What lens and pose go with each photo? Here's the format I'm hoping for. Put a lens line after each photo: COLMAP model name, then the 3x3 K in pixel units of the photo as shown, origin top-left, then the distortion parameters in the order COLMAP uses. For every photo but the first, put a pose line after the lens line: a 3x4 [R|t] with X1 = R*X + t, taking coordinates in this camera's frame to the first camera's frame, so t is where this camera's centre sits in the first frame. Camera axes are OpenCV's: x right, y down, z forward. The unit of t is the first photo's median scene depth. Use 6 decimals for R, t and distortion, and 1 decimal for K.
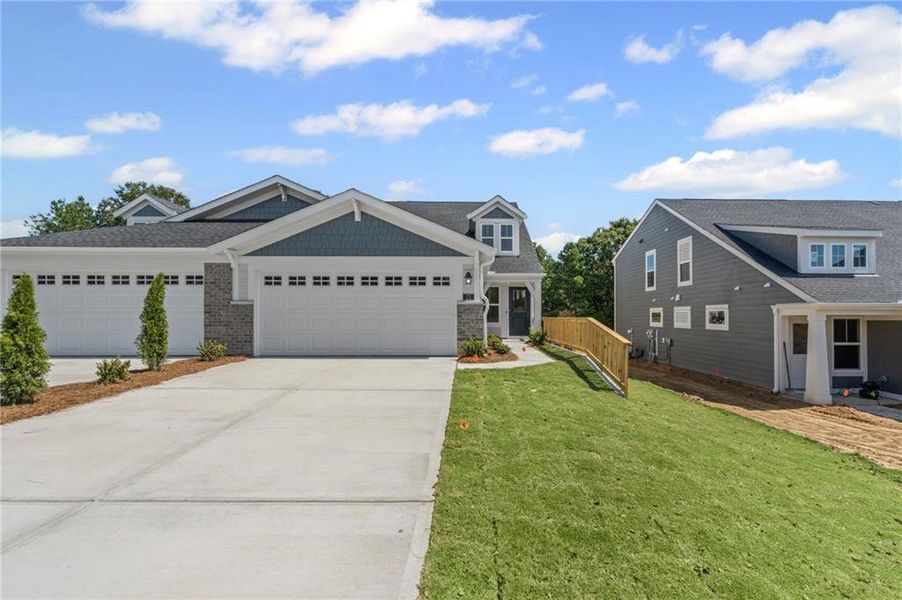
lens RADIAL K [[399.4, 0, 471.5], [0, 399.4, 311.9], [0, 0, 1]] dist [-0.004905, -0.000078]
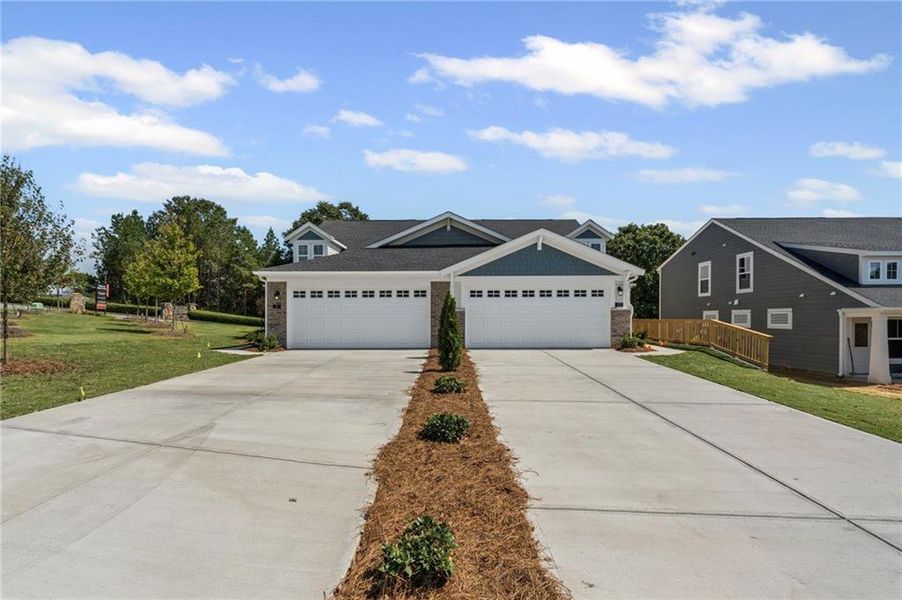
lens RADIAL K [[388.5, 0, 462.9], [0, 388.5, 320.3], [0, 0, 1]] dist [-0.001086, 0.000624]
pose [[0.999614, -0.004550, -0.027406, -0.442358], [0.004949, 0.999882, 0.014529, -0.005531], [0.027336, -0.014659, 0.999519, -0.304146]]
